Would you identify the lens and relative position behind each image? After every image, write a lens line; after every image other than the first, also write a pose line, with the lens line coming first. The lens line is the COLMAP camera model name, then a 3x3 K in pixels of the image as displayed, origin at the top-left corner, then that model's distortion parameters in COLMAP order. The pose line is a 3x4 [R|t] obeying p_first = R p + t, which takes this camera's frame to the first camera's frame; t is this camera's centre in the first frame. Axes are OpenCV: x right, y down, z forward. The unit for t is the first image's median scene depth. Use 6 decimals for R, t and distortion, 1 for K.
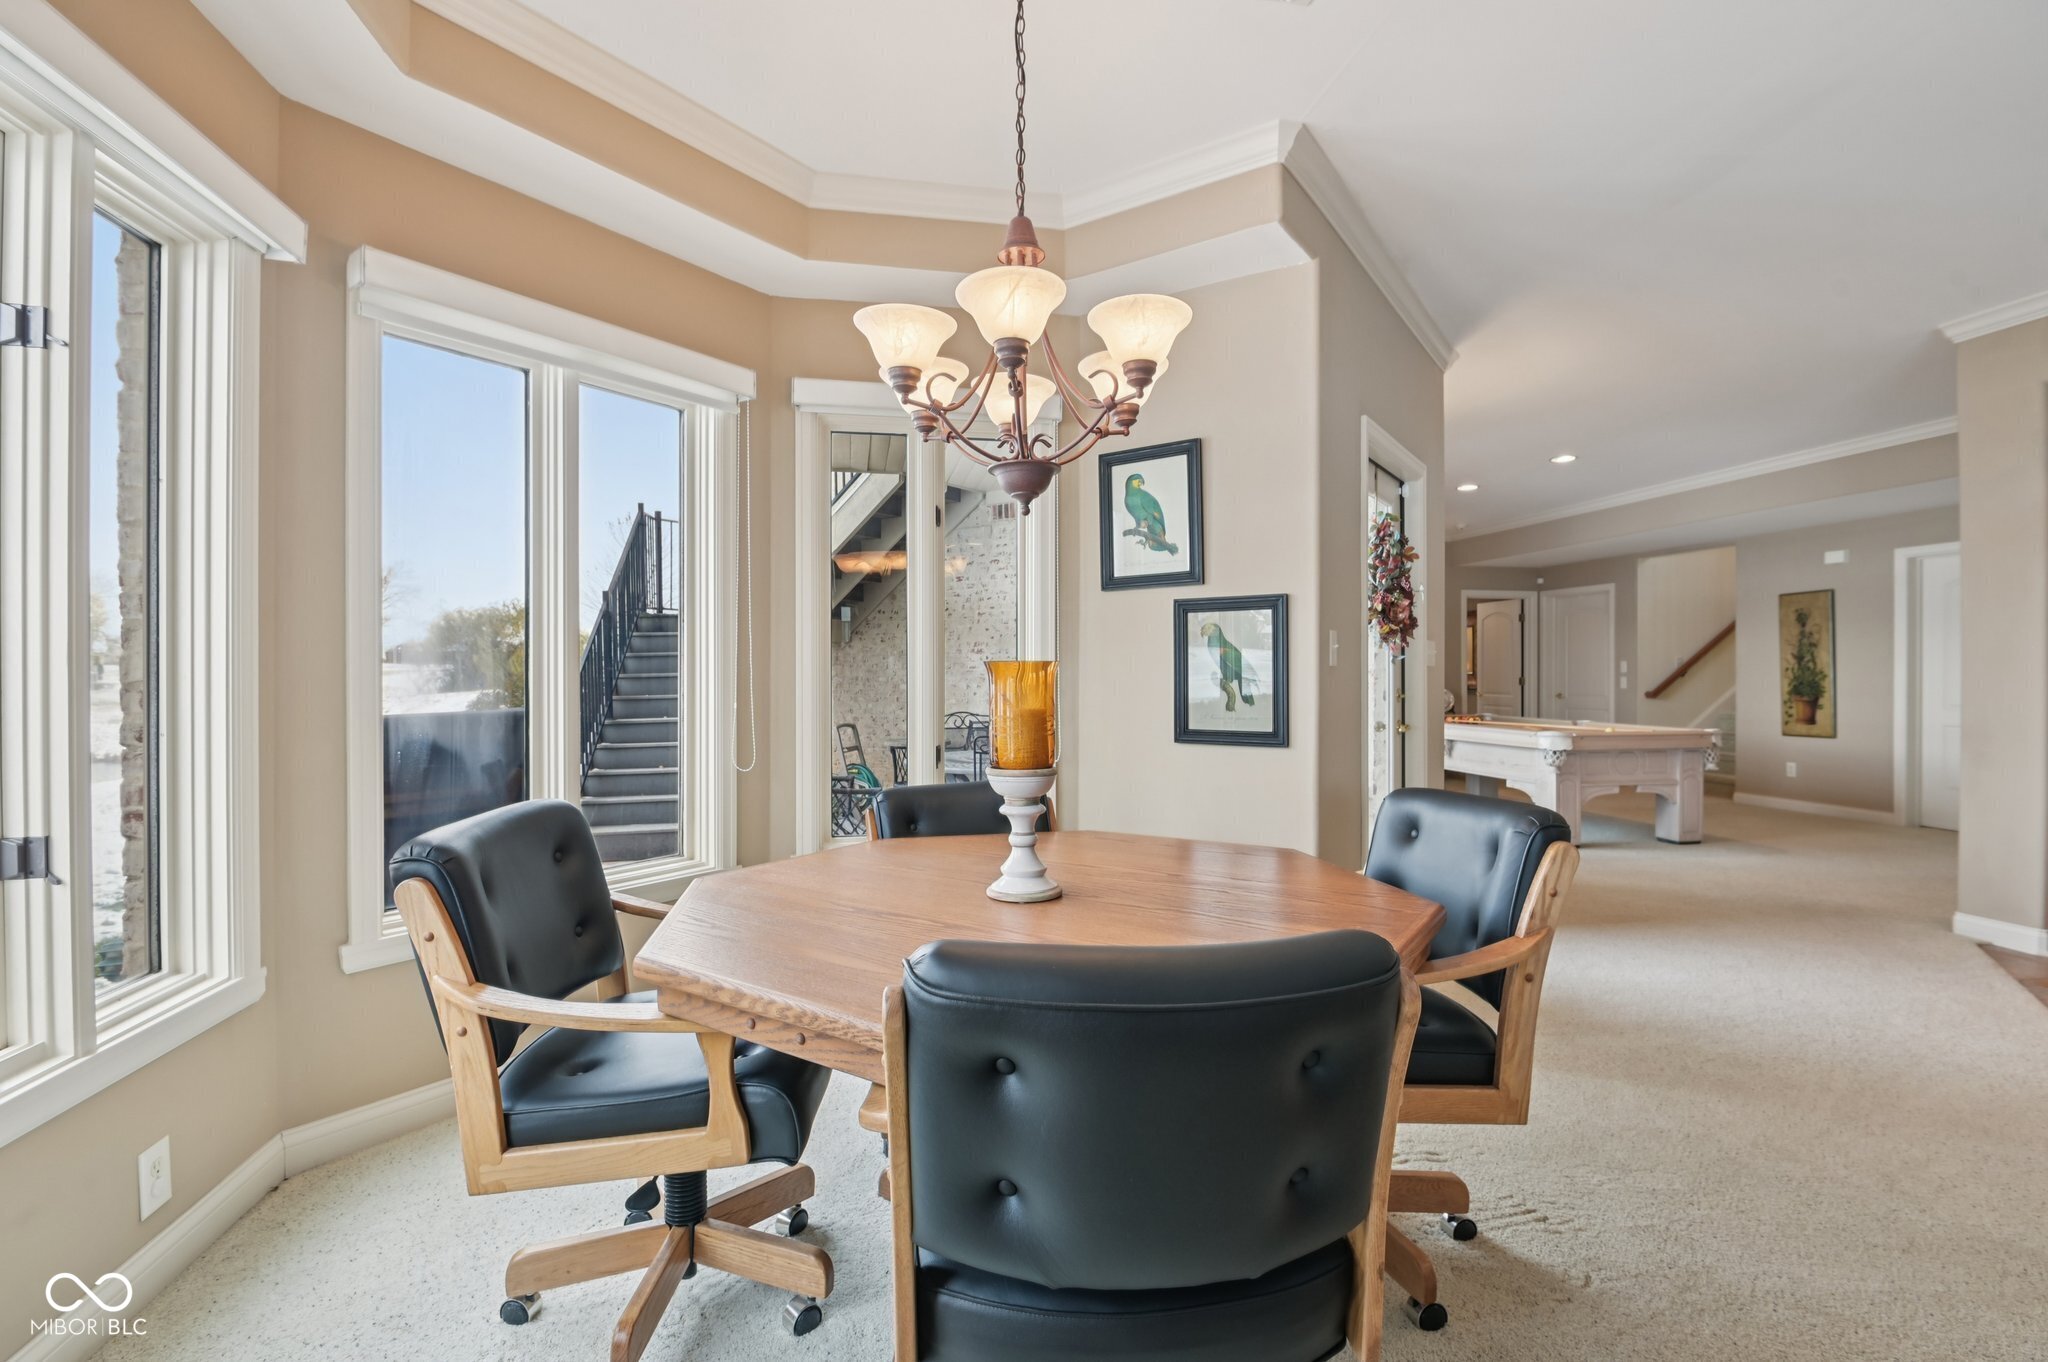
lens RADIAL K [[941.1, 0, 1022.5], [0, 941.1, 673.6], [0, 0, 1]] dist [-0.012557, -0.004206]
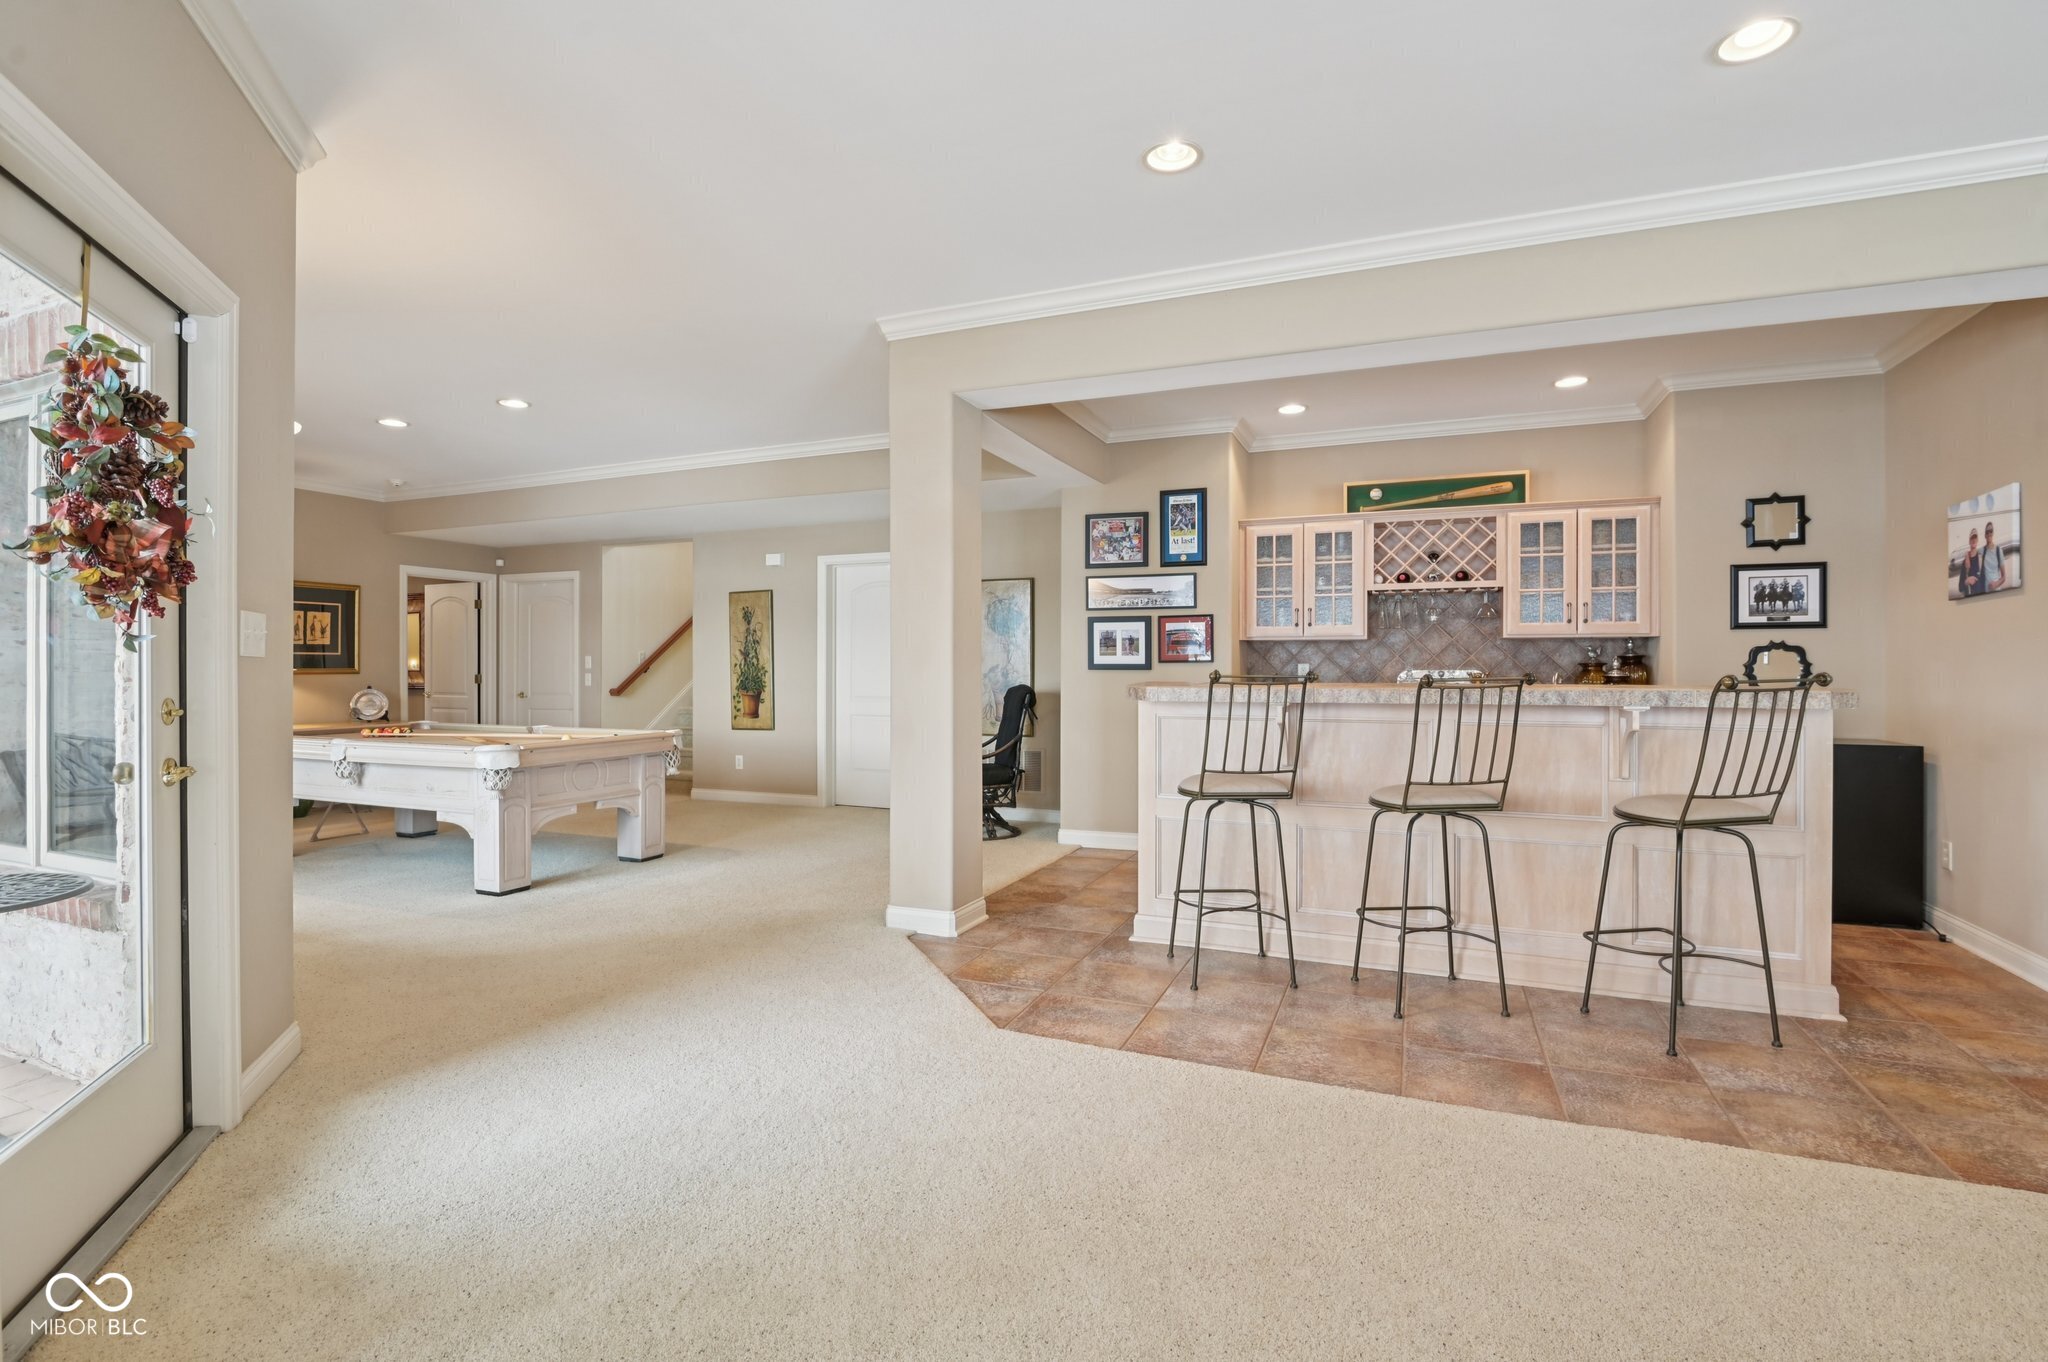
lens RADIAL K [[941.1, 0, 1015.2], [0, 941.1, 664.7], [0, 0, 1]] dist [-0.012557, -0.004206]
pose [[0.549708, 0.002518, 0.835353, 0.144297], [0.002335, 0.999987, -0.004552, 0.000439], [-0.835354, 0.004453, 0.549695, 0.200752]]
